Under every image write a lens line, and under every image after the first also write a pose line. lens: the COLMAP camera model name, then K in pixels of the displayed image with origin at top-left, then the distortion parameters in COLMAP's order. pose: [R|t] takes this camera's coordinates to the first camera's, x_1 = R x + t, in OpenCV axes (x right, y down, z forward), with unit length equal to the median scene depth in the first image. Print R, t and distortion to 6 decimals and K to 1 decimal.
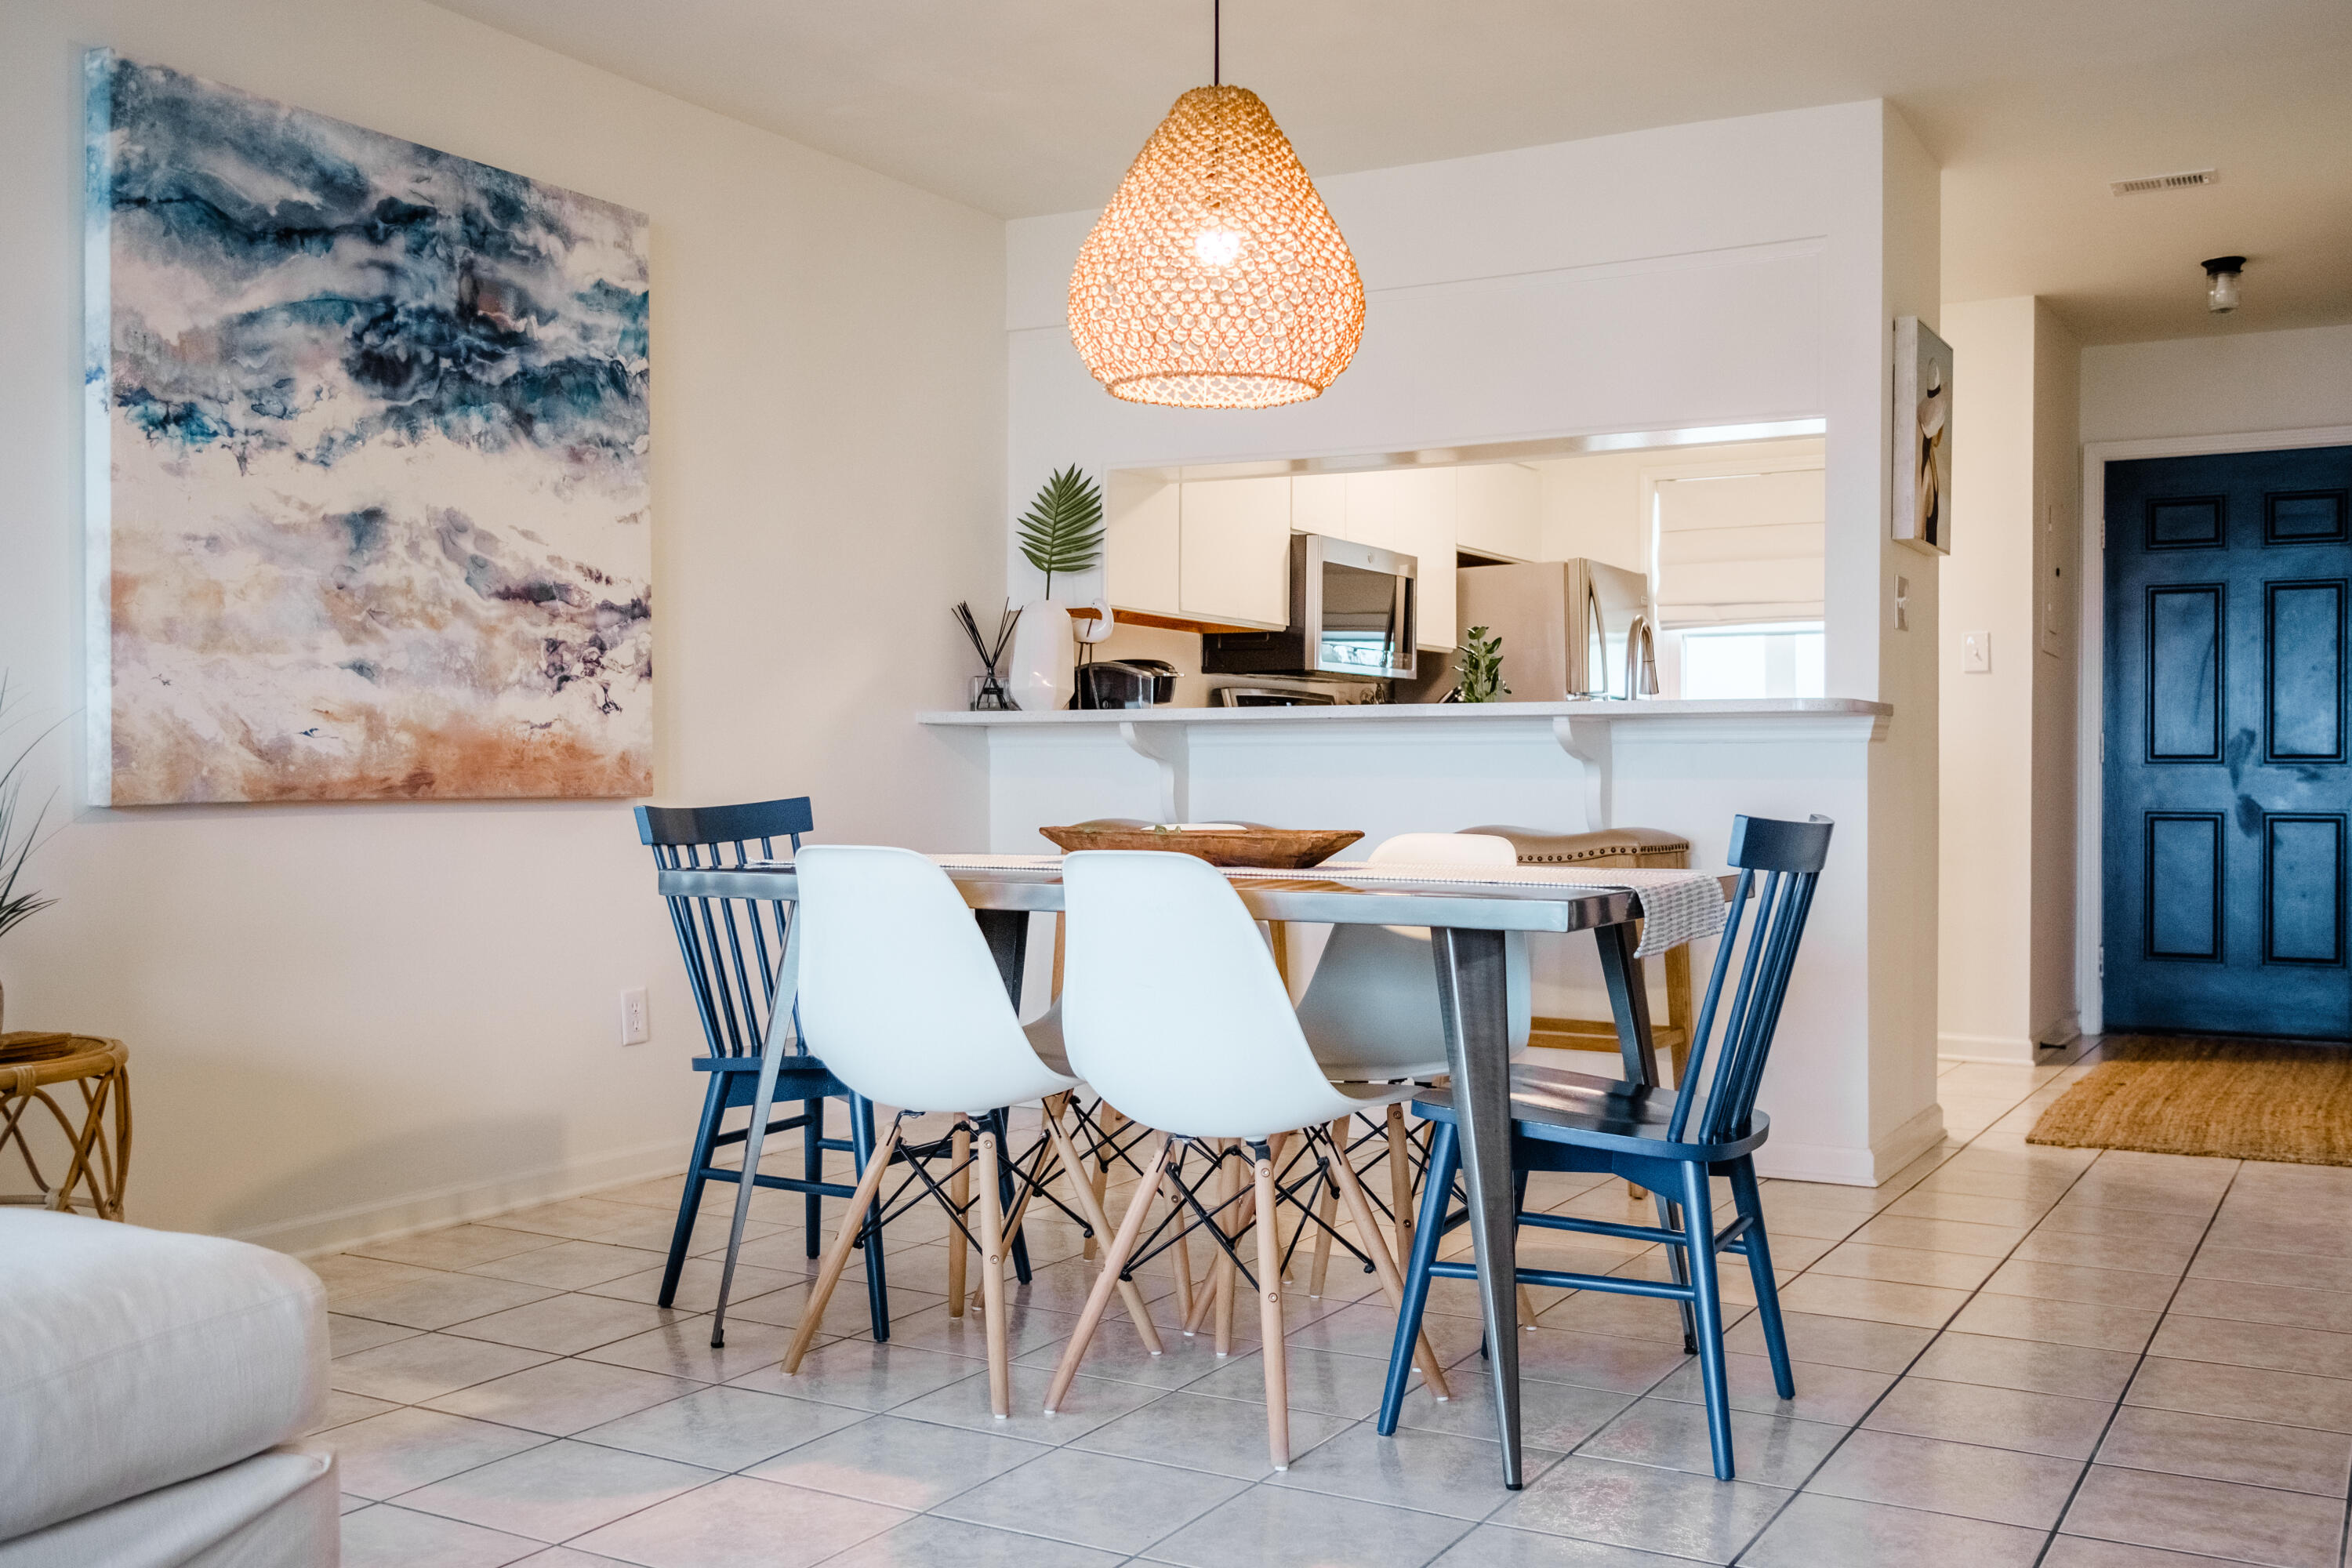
lens RADIAL K [[2173.6, 0, 1176.0], [0, 2173.6, 784.0], [0, 0, 1]] dist [-0.010285, 0.009982]
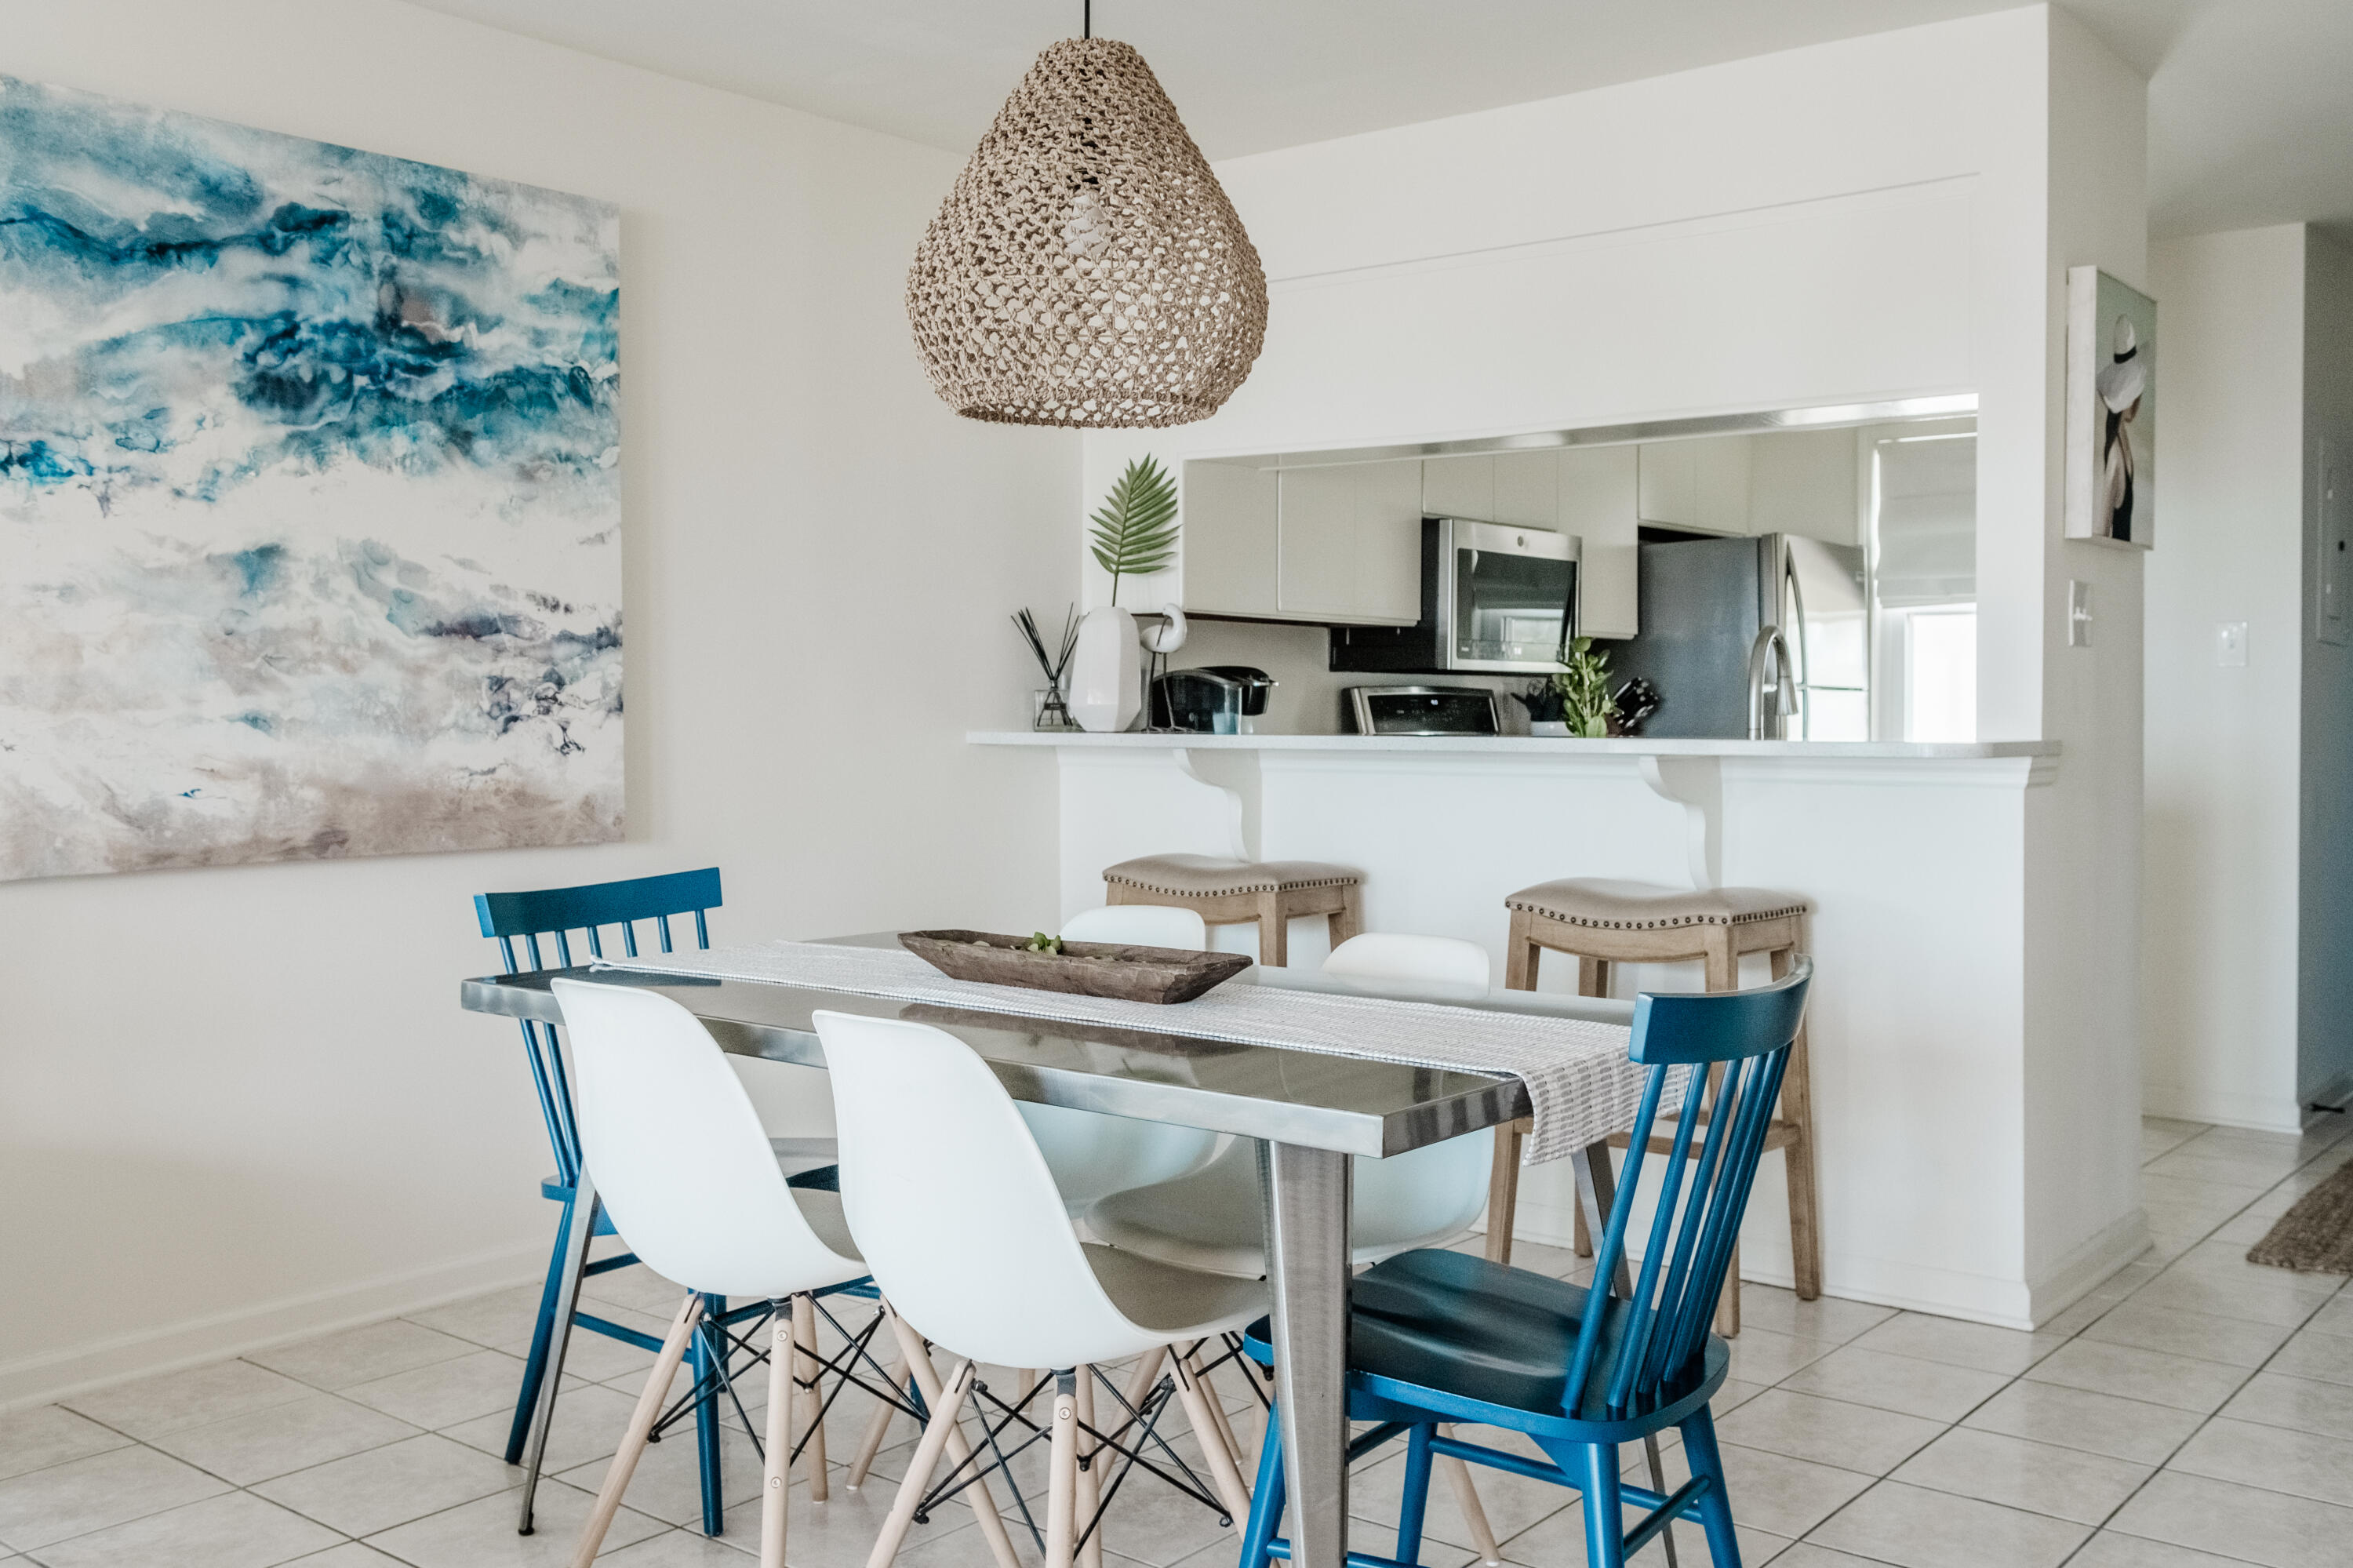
lens RADIAL K [[2157.3, 0, 1158.8], [0, 2157.3, 724.2], [0, 0, 1]] dist [-0.015981, 0.019052]
pose [[0.987403, -0.000255, -0.158228, 0.139198], [0.000793, 0.999994, 0.003334, -0.052604], [0.158226, -0.003417, 0.987397, 0.159431]]
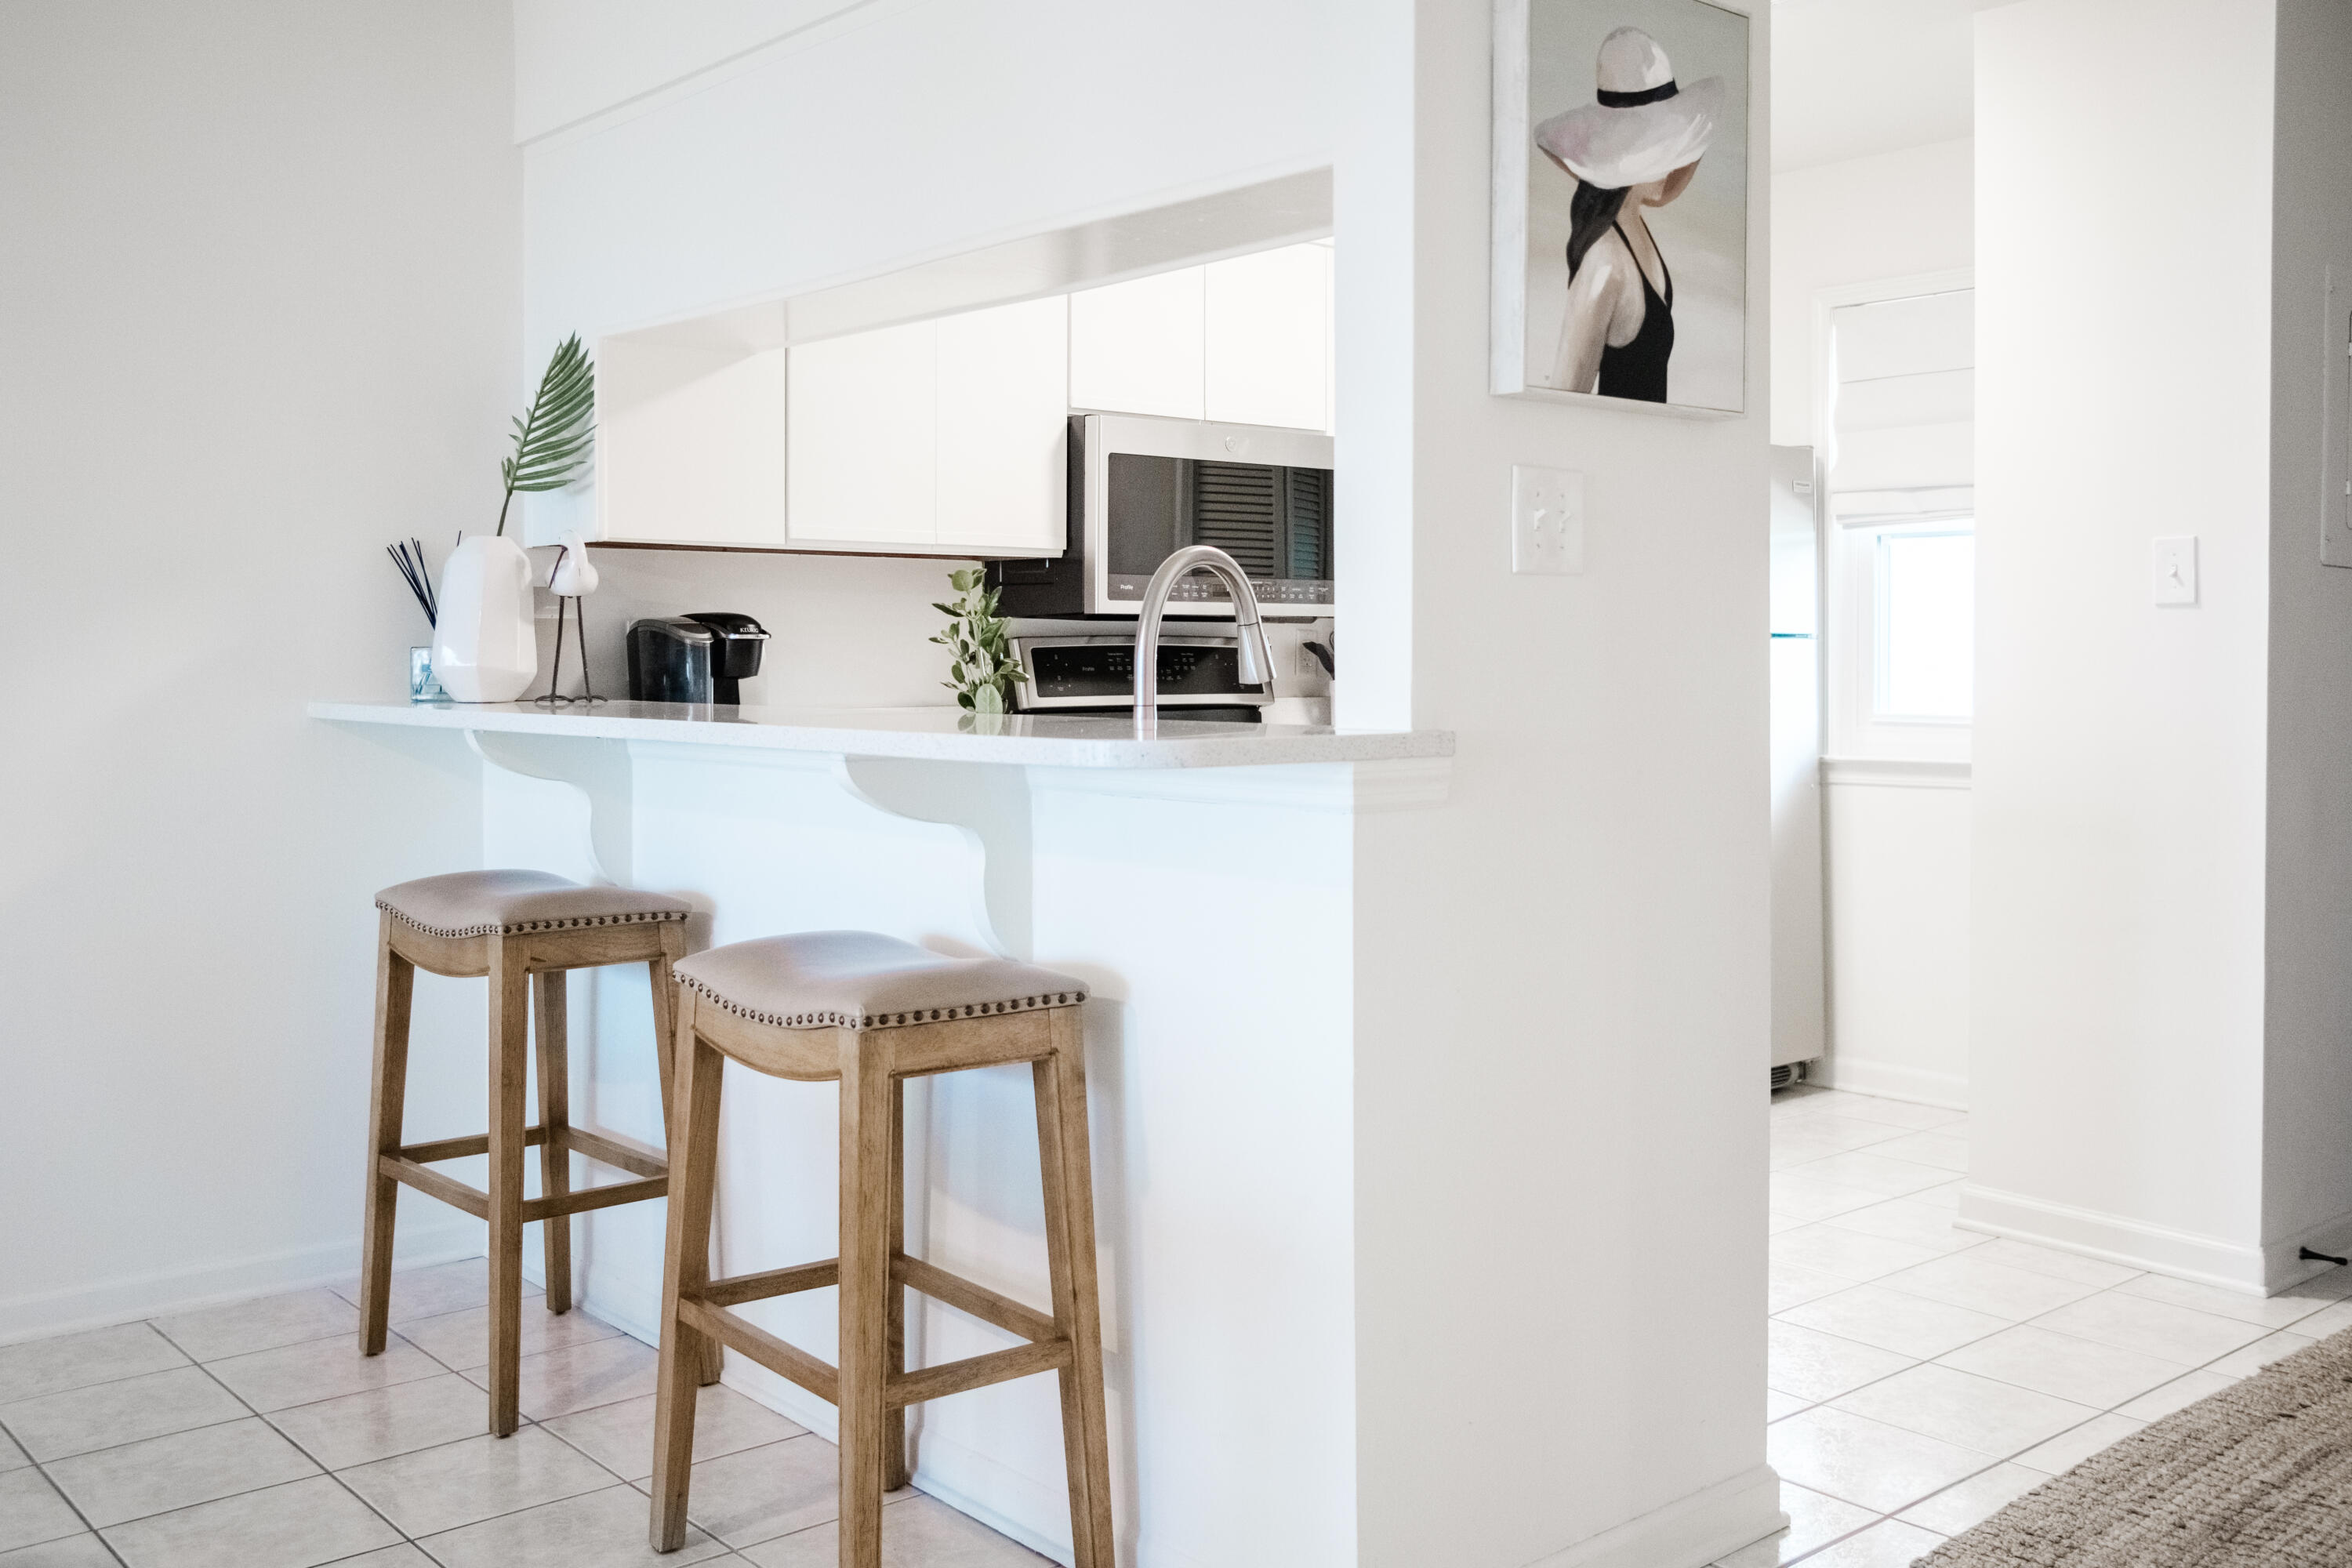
lens RADIAL K [[2168.8, 0, 1177.9], [0, 2168.8, 683.2], [0, 0, 1]] dist [-0.012250, 0.001775]
pose [[0.943468, -0.000314, -0.331465, 0.499710], [0.004122, 0.999933, 0.010785, -0.061144], [0.331439, -0.011542, 0.943406, 0.591355]]
